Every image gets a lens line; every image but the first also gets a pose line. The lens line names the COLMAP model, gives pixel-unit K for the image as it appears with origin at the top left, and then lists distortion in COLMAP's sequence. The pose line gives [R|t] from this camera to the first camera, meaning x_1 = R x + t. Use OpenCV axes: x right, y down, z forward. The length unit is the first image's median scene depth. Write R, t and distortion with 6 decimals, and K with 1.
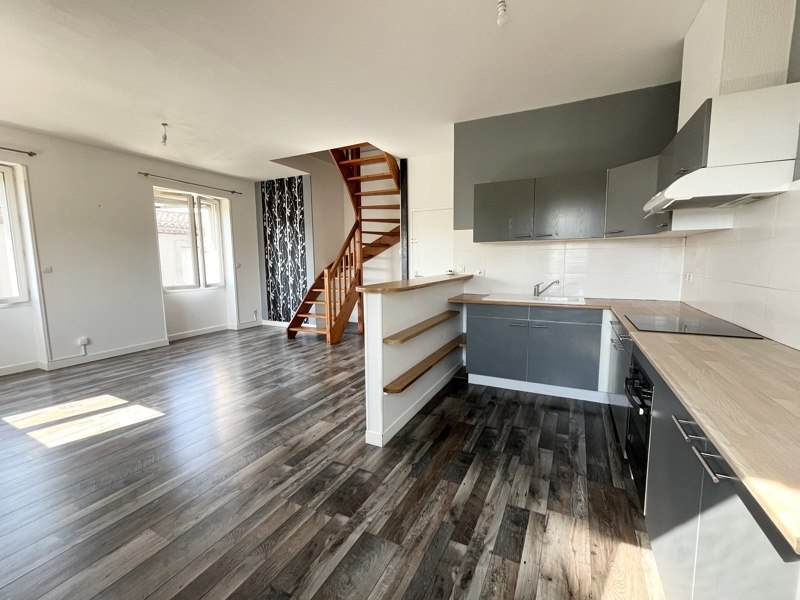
lens RADIAL K [[343.3, 0, 403.9], [0, 343.3, 300.4], [0, 0, 1]] dist [-0.010565, 0.000028]
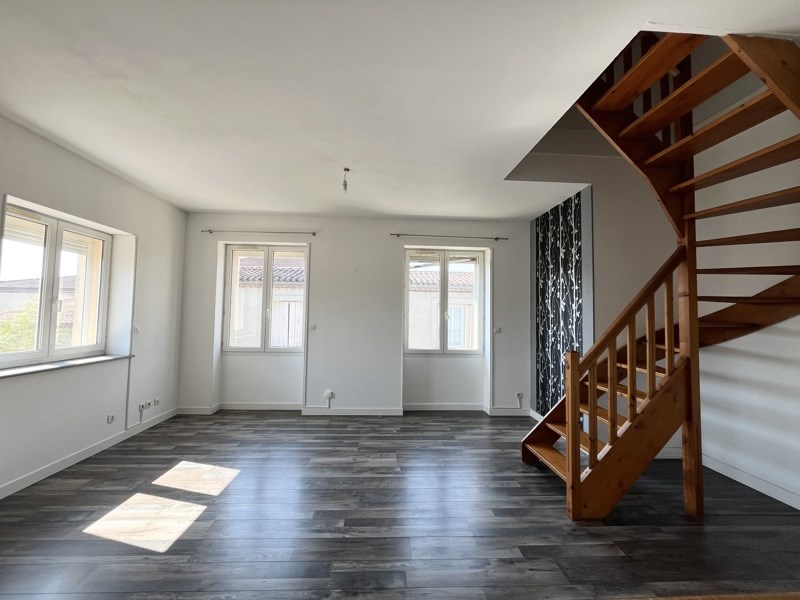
lens RADIAL K [[322.0, 0, 398.3], [0, 322.0, 298.4], [0, 0, 1]] dist [0.001812, -0.000030]
pose [[0.480666, -0.027090, -0.876485, 0.043041], [-0.126192, 0.986982, -0.099709, -0.068335], [0.867776, 0.158532, 0.470990, 0.427932]]
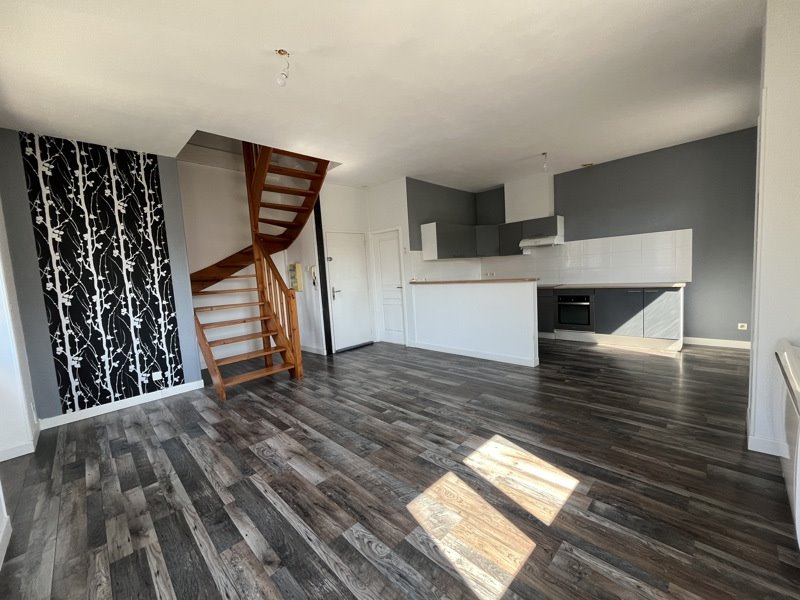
lens RADIAL K [[322.0, 0, 398.0], [0, 322.0, 298.1], [0, 0, 1]] dist [0.001812, -0.000030]
pose [[0.324482, -0.088150, 0.941775, -0.670407], [0.172138, 0.984525, 0.032842, -0.039141], [-0.930097, 0.151459, 0.334635, 0.377041]]
